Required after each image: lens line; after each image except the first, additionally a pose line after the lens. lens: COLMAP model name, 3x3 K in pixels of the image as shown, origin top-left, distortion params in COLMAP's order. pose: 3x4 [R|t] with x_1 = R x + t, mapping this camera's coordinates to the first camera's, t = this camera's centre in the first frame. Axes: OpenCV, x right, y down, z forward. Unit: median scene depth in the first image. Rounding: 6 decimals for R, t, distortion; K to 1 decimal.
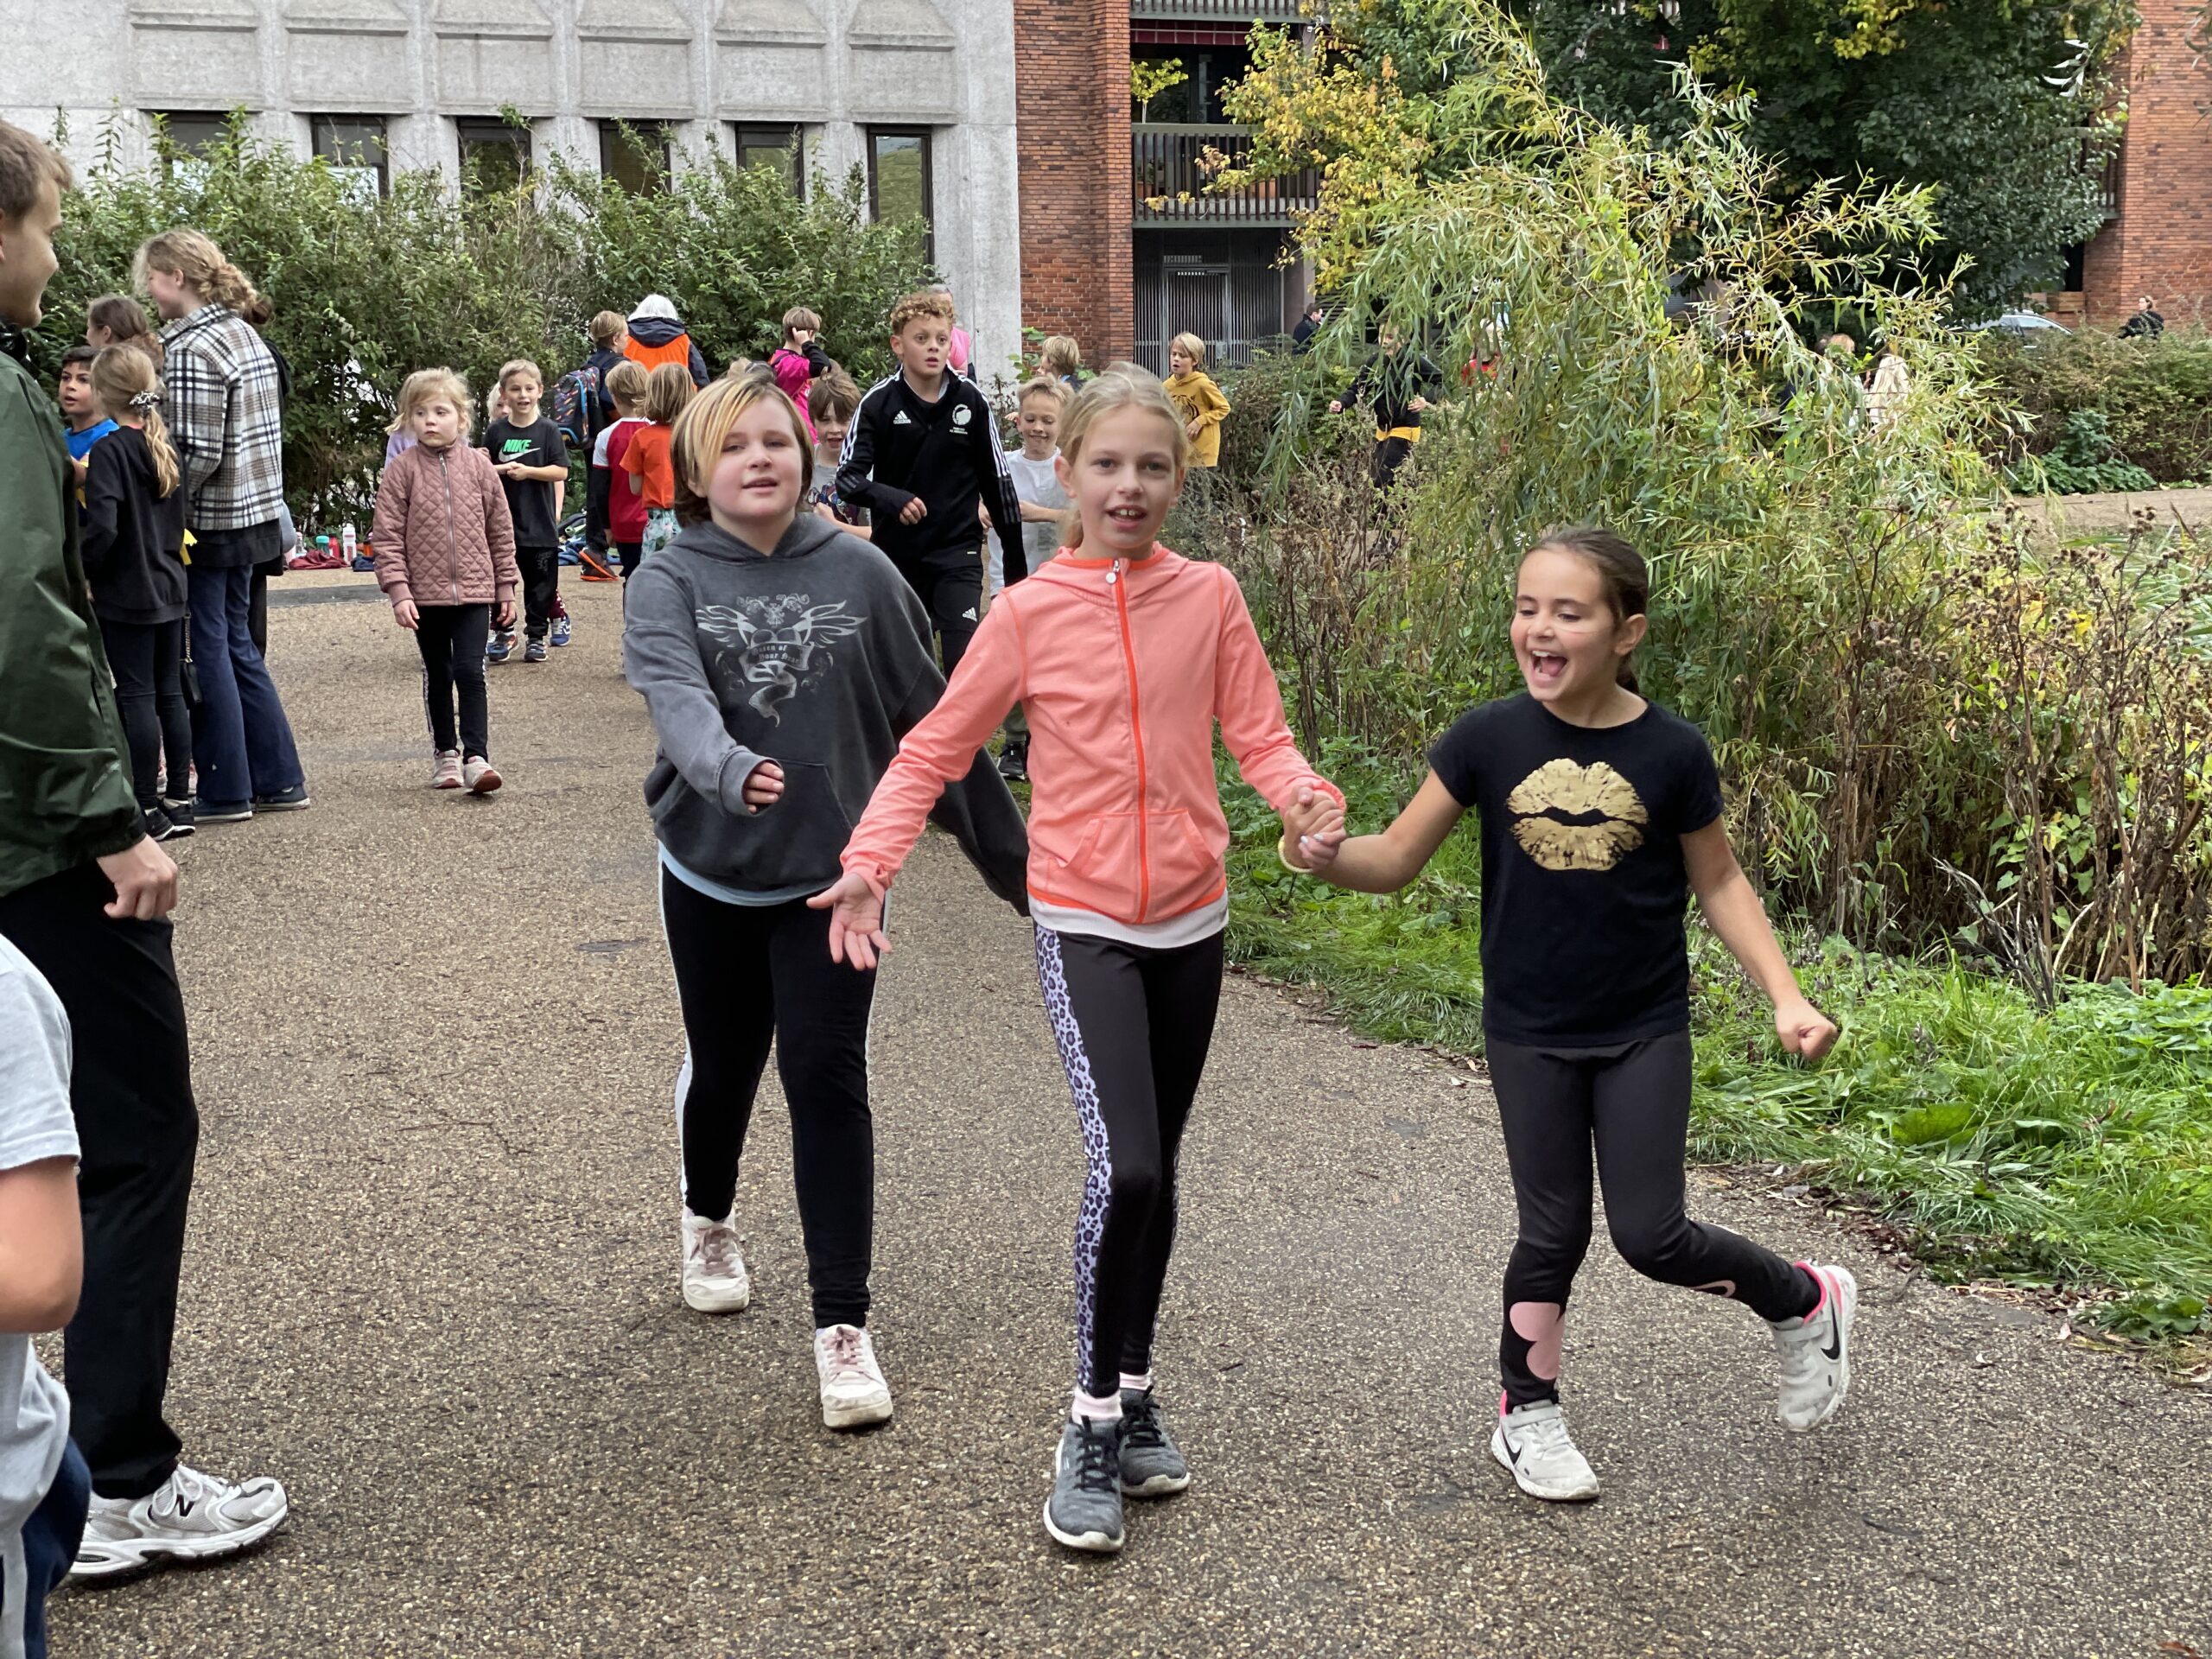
lens RADIAL K [[3268.4, 0, 1090.1], [0, 3268.4, 835.4], [0, 0, 1]] dist [0.124373, 0.000000]
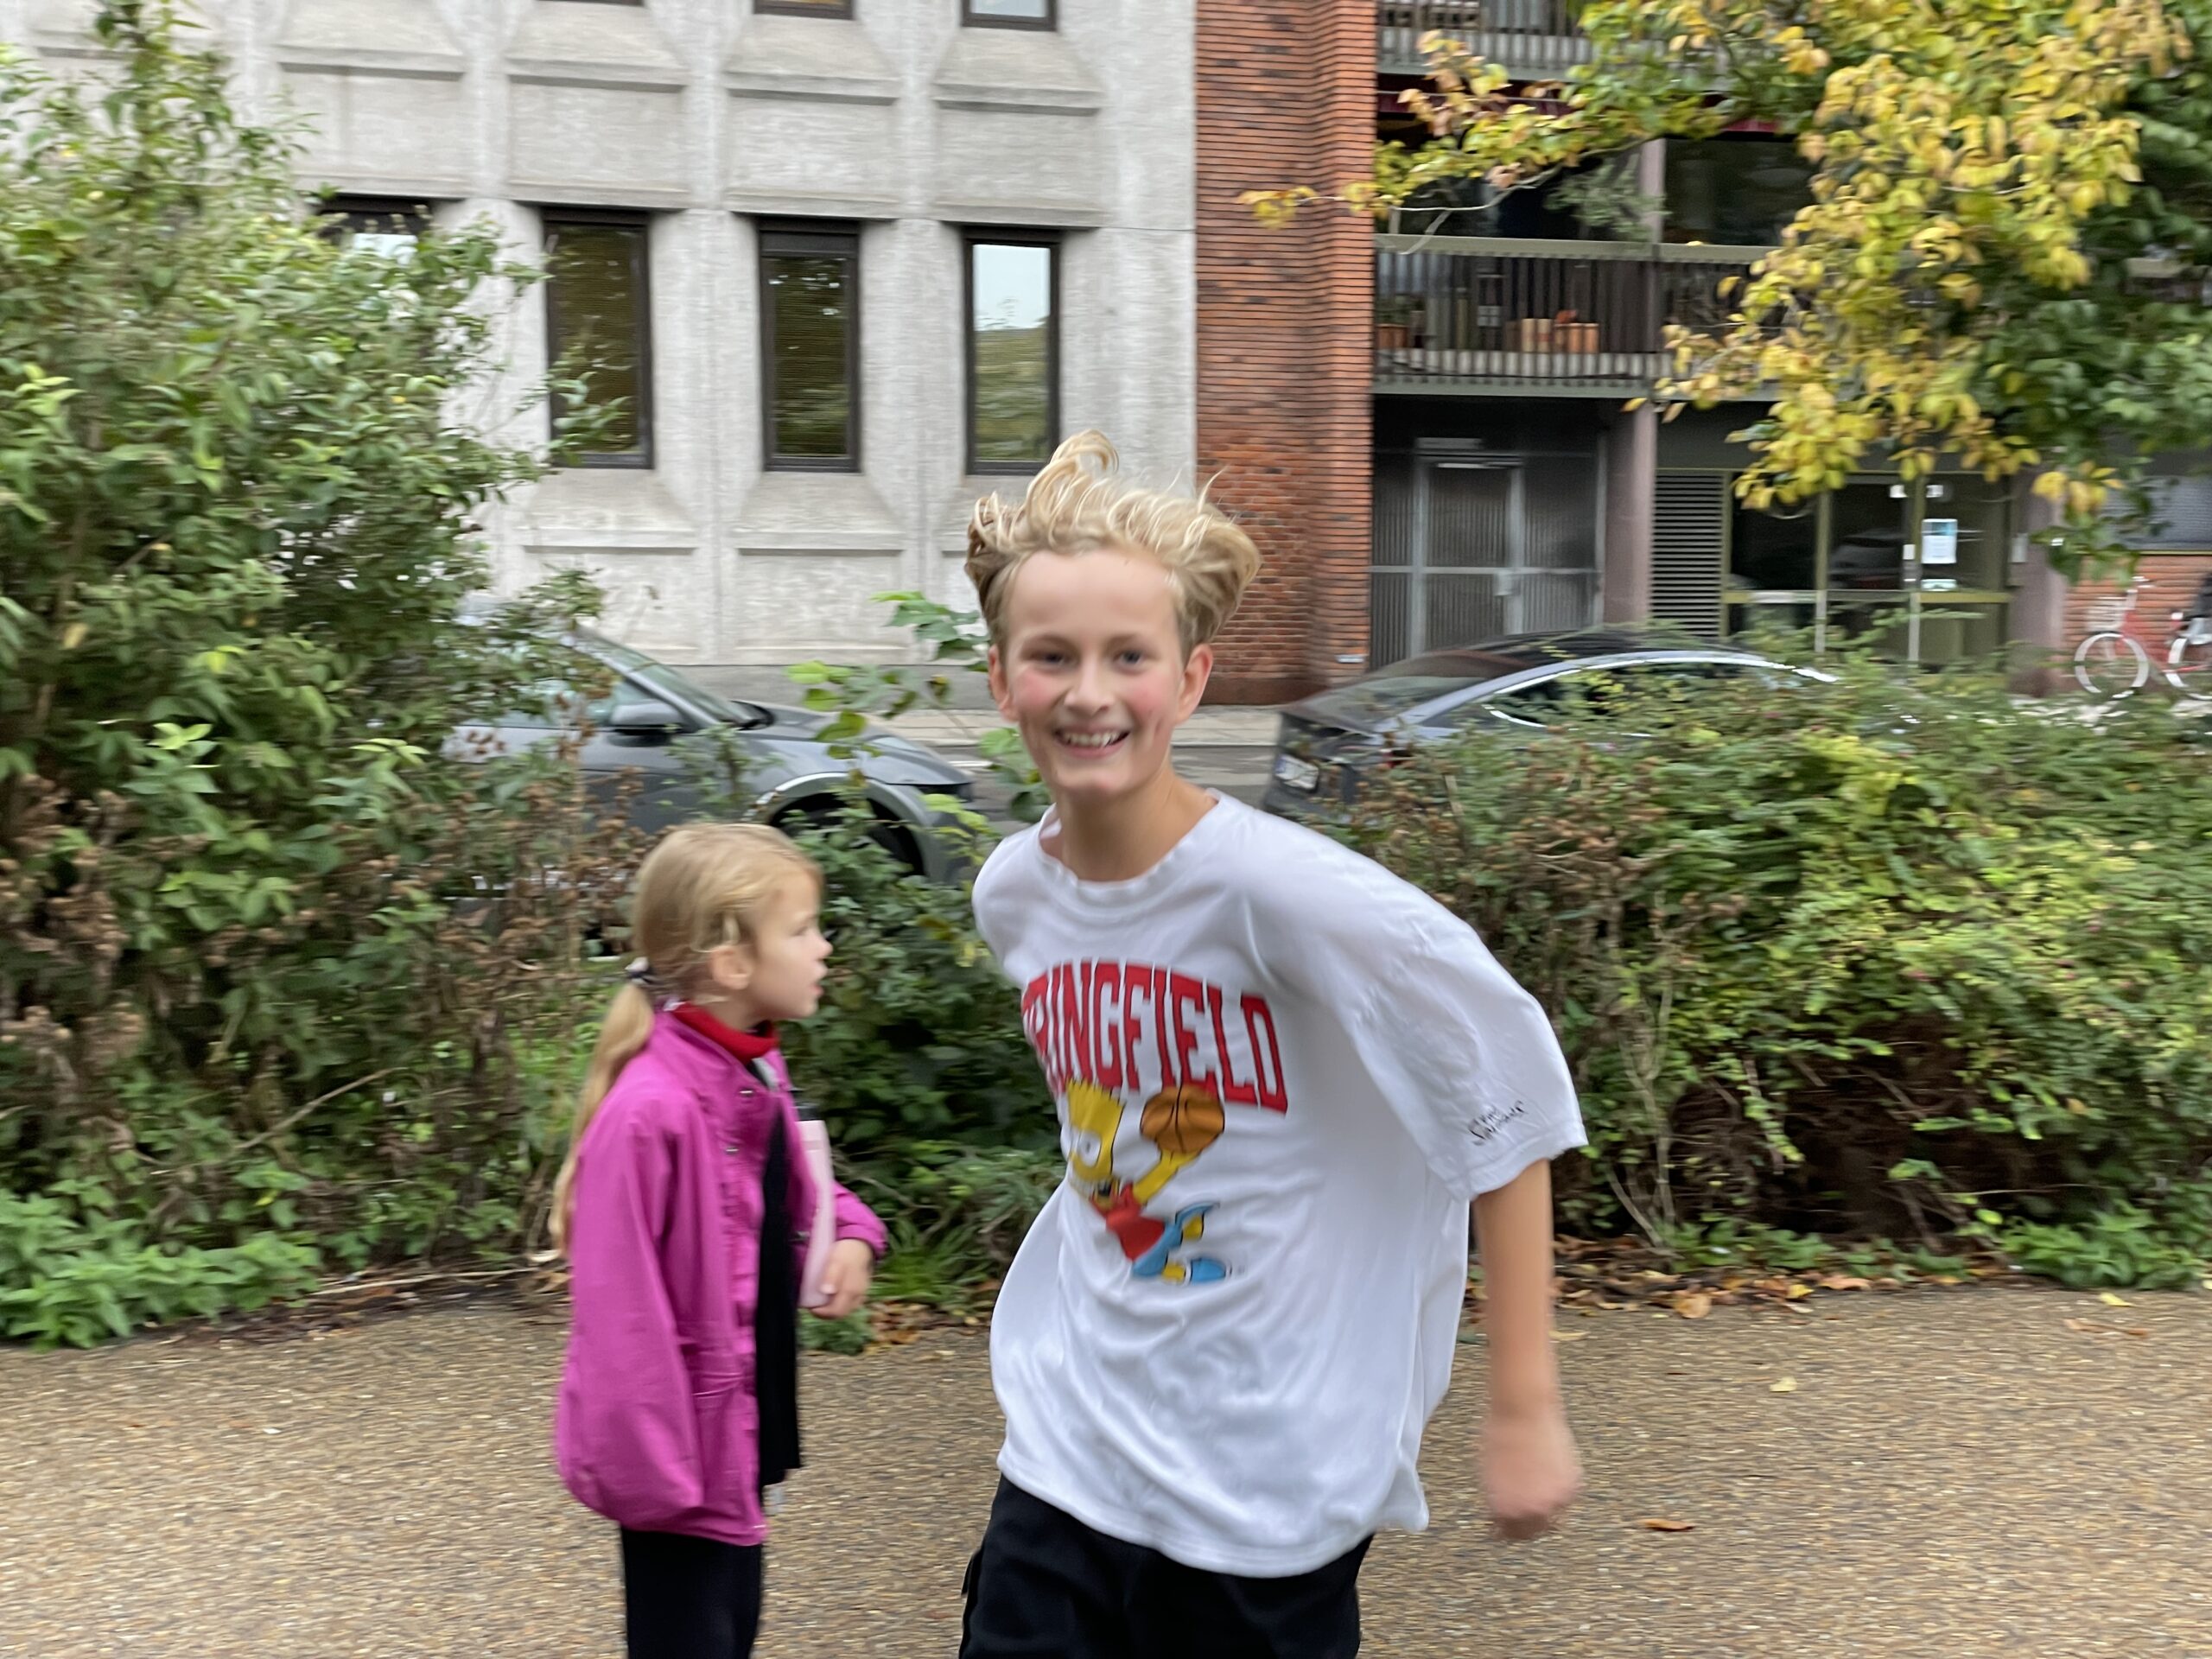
lens RADIAL K [[3268.4, 0, 1117.4], [0, 3268.4, 828.7], [0, 0, 1]] dist [0.124373, 0.000000]
pose [[0.996522, 0.032053, -0.076913, 0.017061], [-0.036564, 0.997648, -0.057979, -0.065668], [0.074873, 0.060590, 0.995351, 0.391231]]
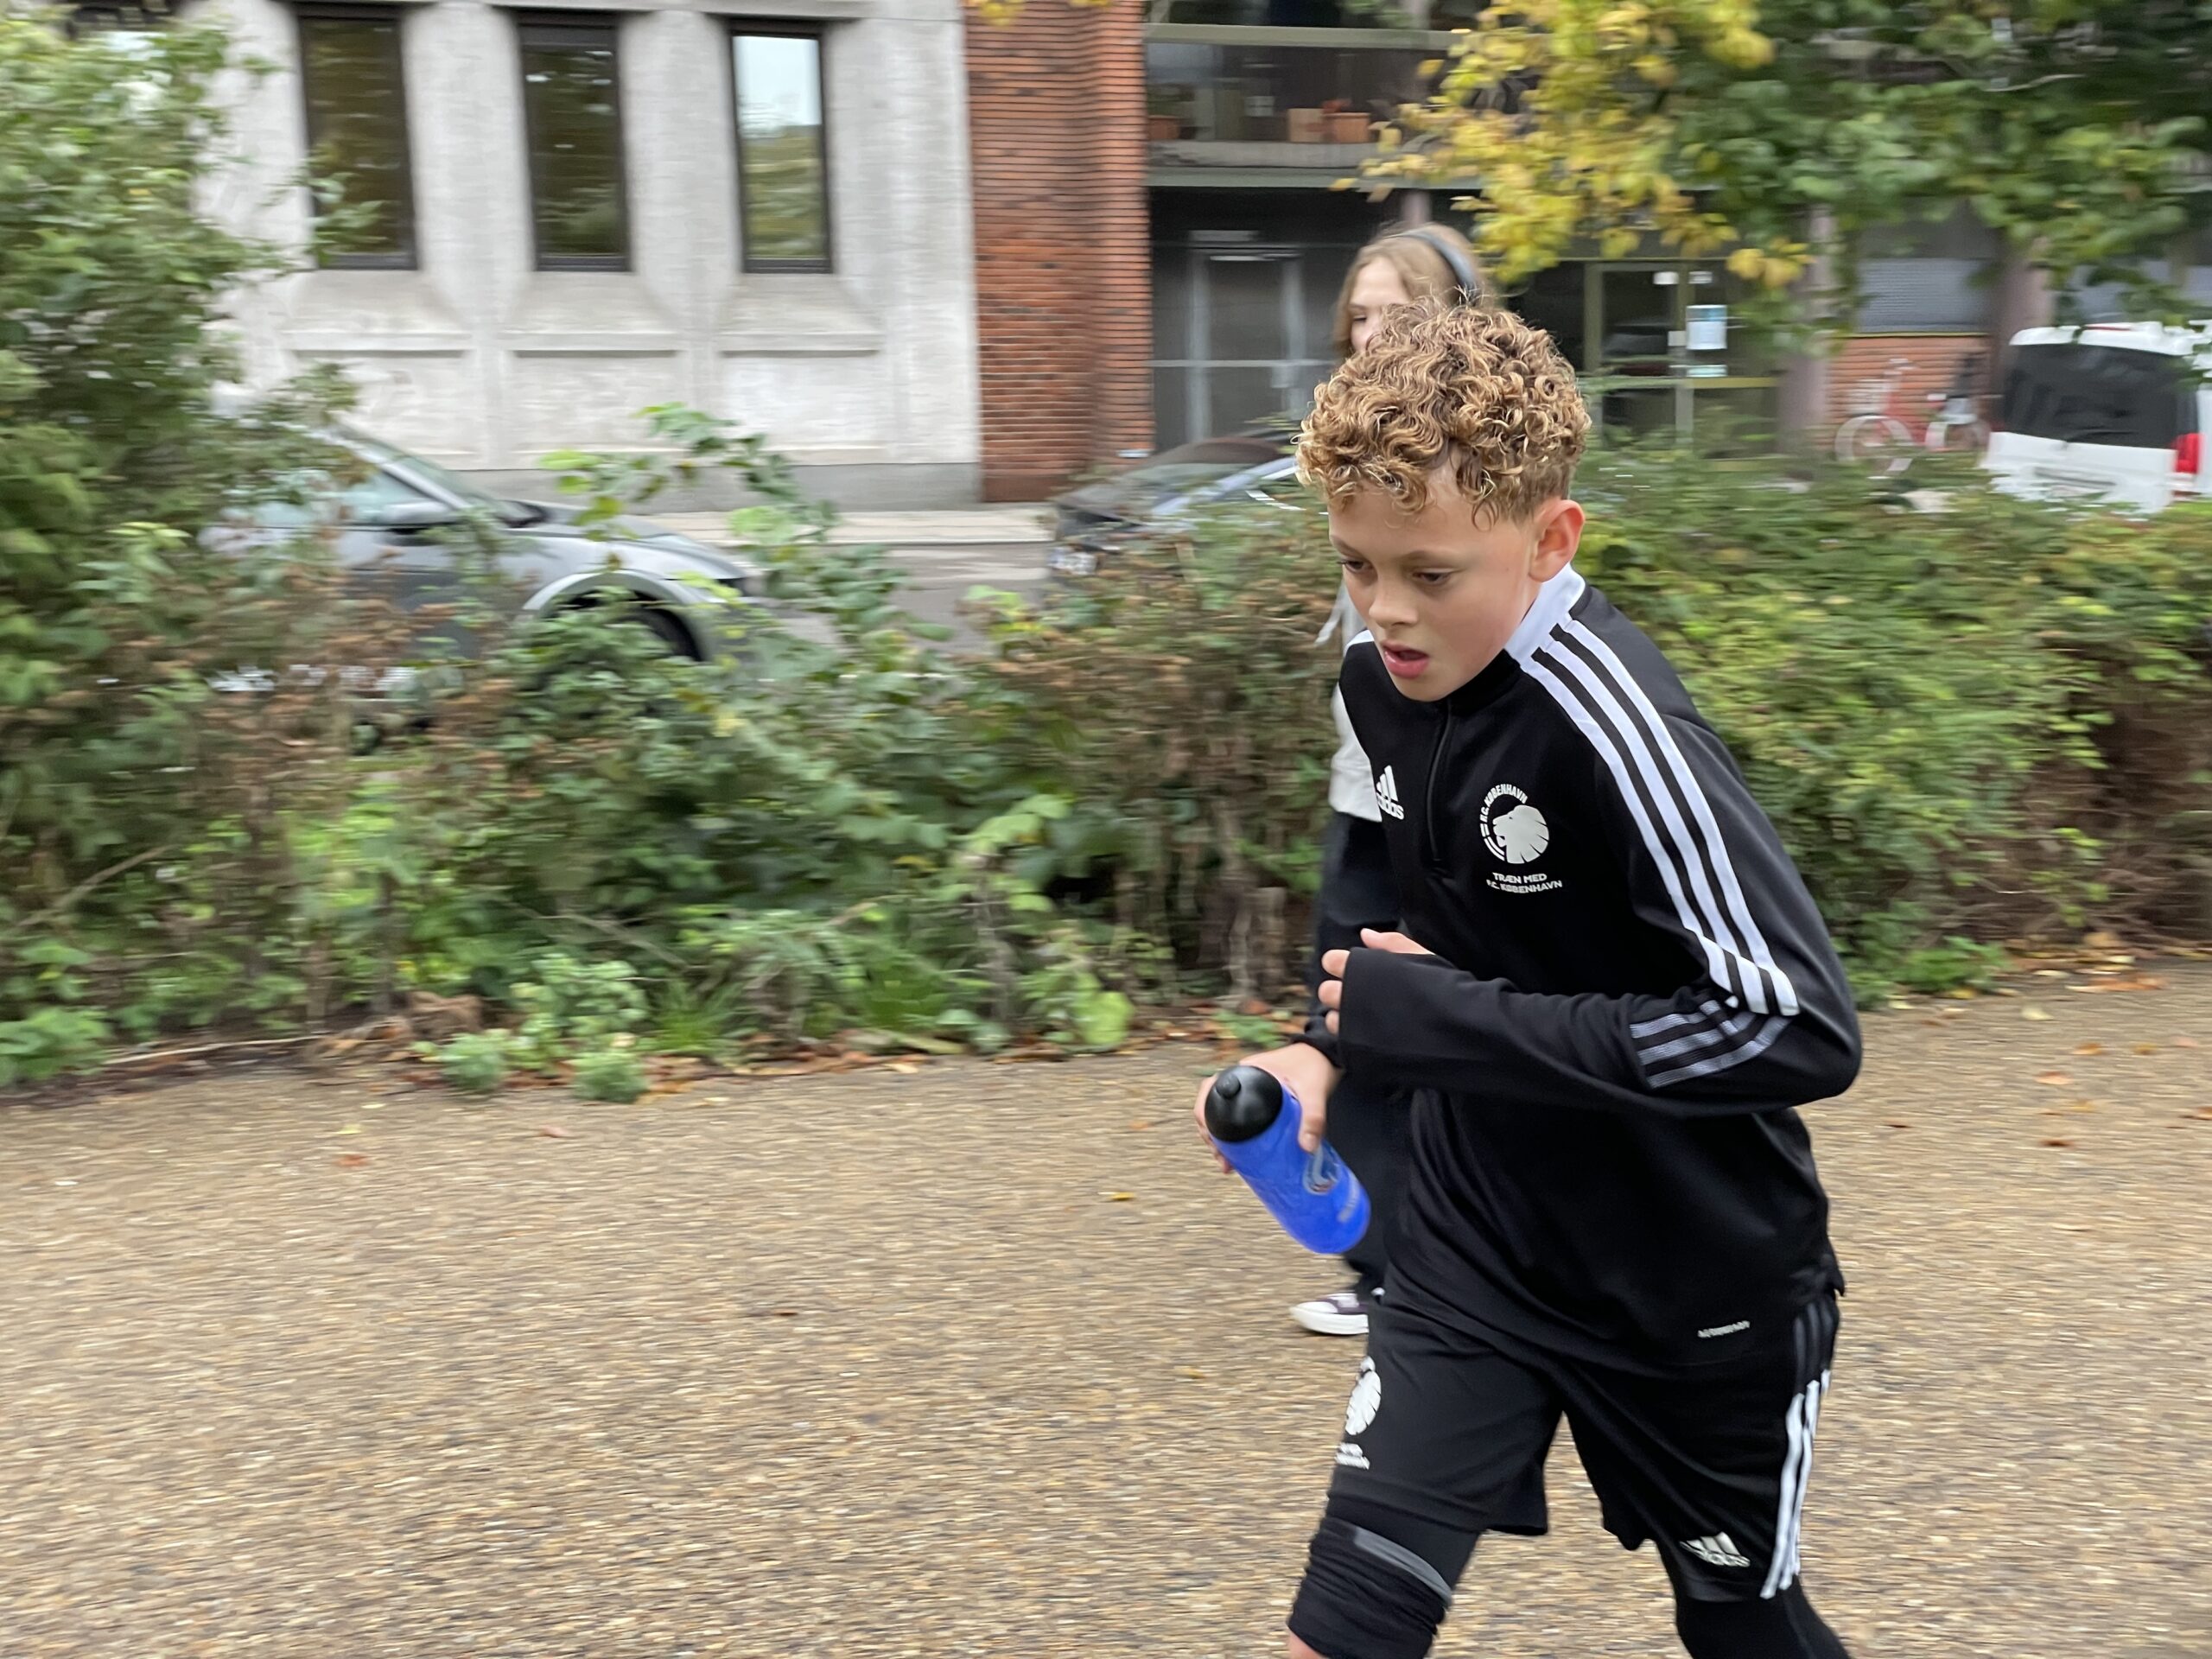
lens RADIAL K [[3268.4, 0, 1104.5], [0, 3268.4, 832.0], [0, 0, 1]] dist [0.124373, 0.000000]
pose [[0.999760, 0.011902, -0.018374, 0.020332], [-0.011884, 0.999929, 0.001101, -0.063241], [0.018386, -0.000883, 0.999831, 0.382441]]
